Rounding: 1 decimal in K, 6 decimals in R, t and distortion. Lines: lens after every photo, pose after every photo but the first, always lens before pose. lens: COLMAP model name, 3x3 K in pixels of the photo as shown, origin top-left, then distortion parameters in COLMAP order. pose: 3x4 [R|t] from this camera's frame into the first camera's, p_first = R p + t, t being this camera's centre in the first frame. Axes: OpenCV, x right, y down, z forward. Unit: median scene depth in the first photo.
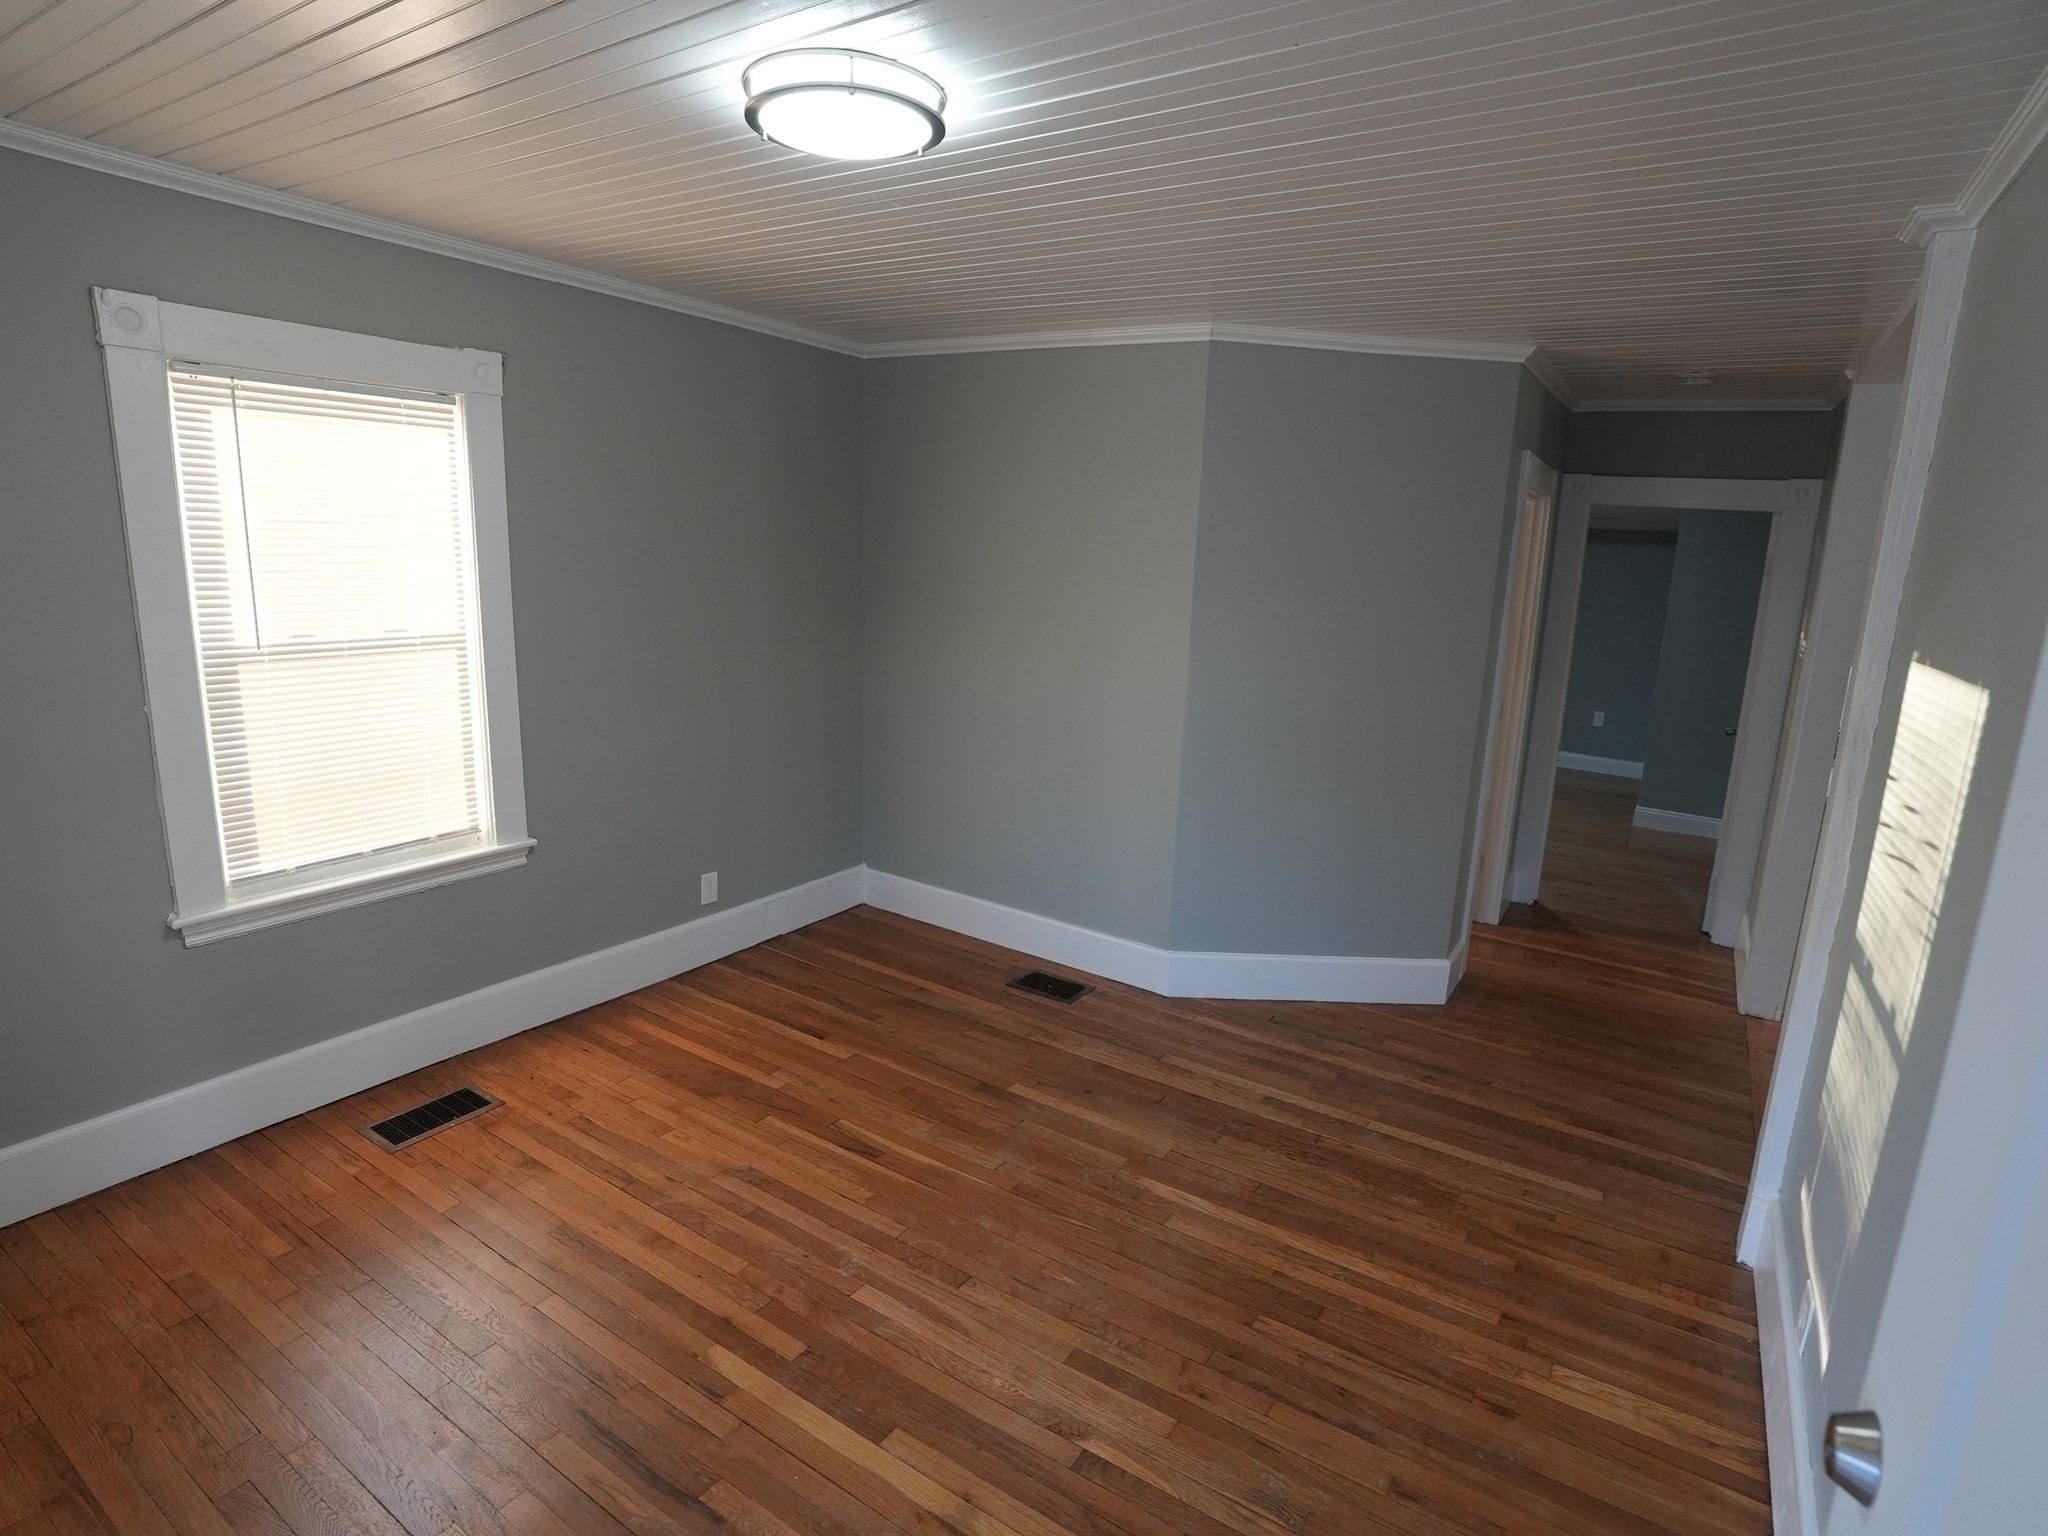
lens RADIAL K [[1070.6, 0, 1034.0], [0, 1070.6, 770.6], [0, 0, 1]] dist [-0.072364, 0.027393]
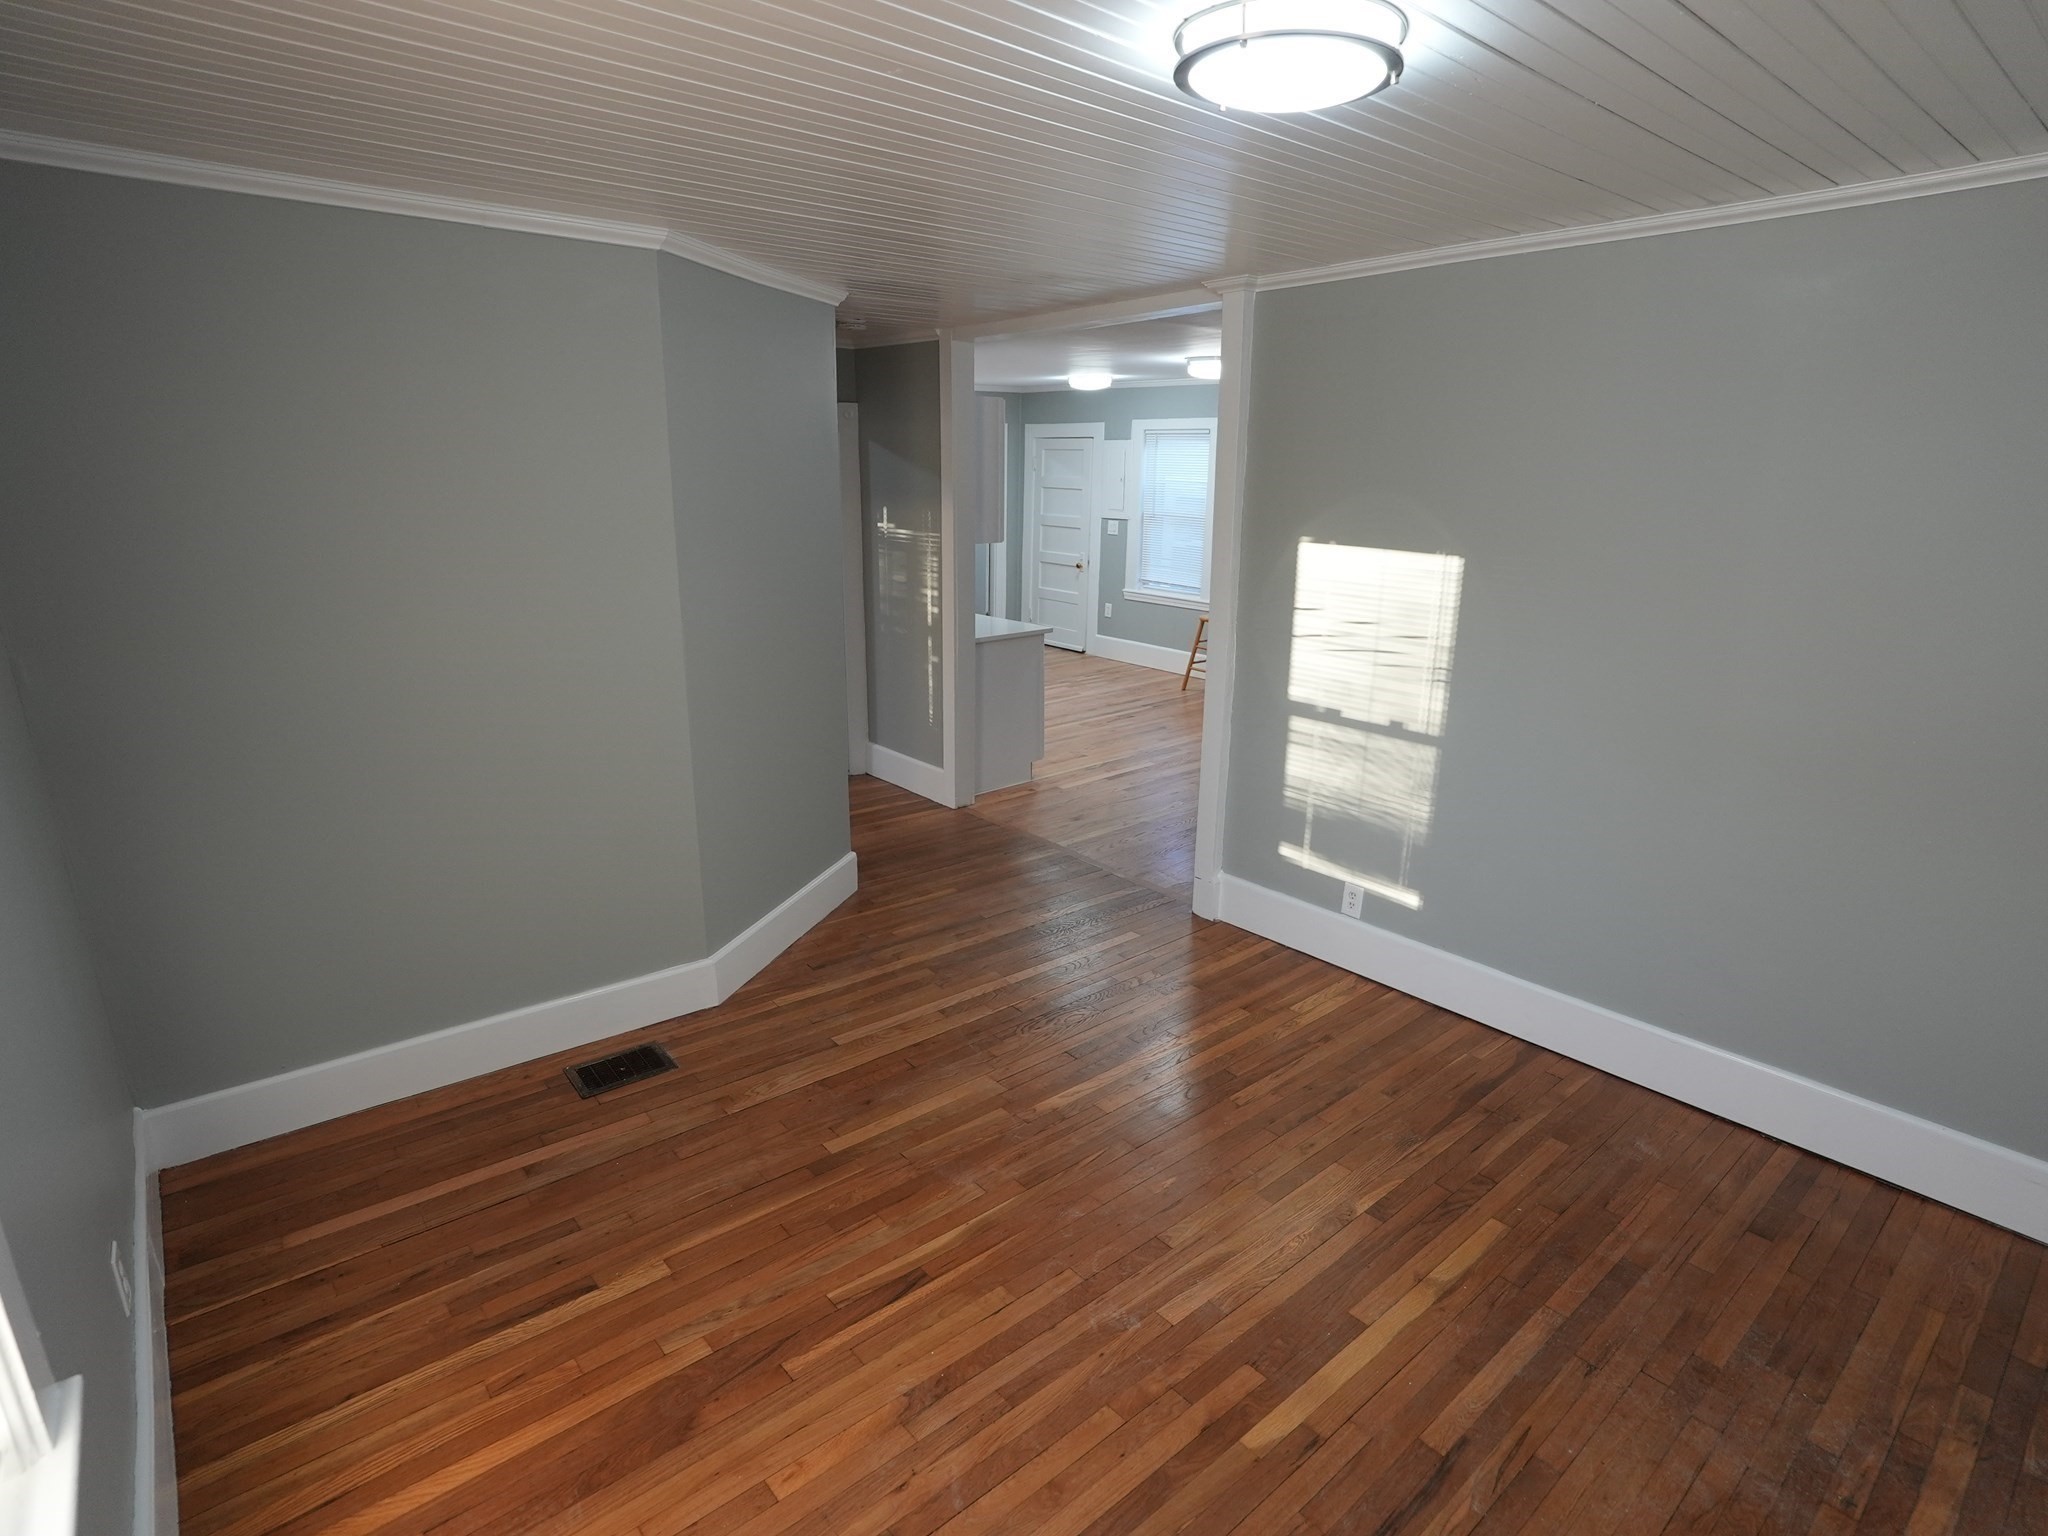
lens RADIAL K [[1070.6, 0, 1034.0], [0, 1070.6, 770.6], [0, 0, 1]] dist [-0.072364, 0.027393]
pose [[0.287955, -0.300431, 0.909298, -0.716230], [0.199892, 0.947457, 0.249737, -0.186498], [-0.936549, 0.109848, 0.332879, 0.574967]]
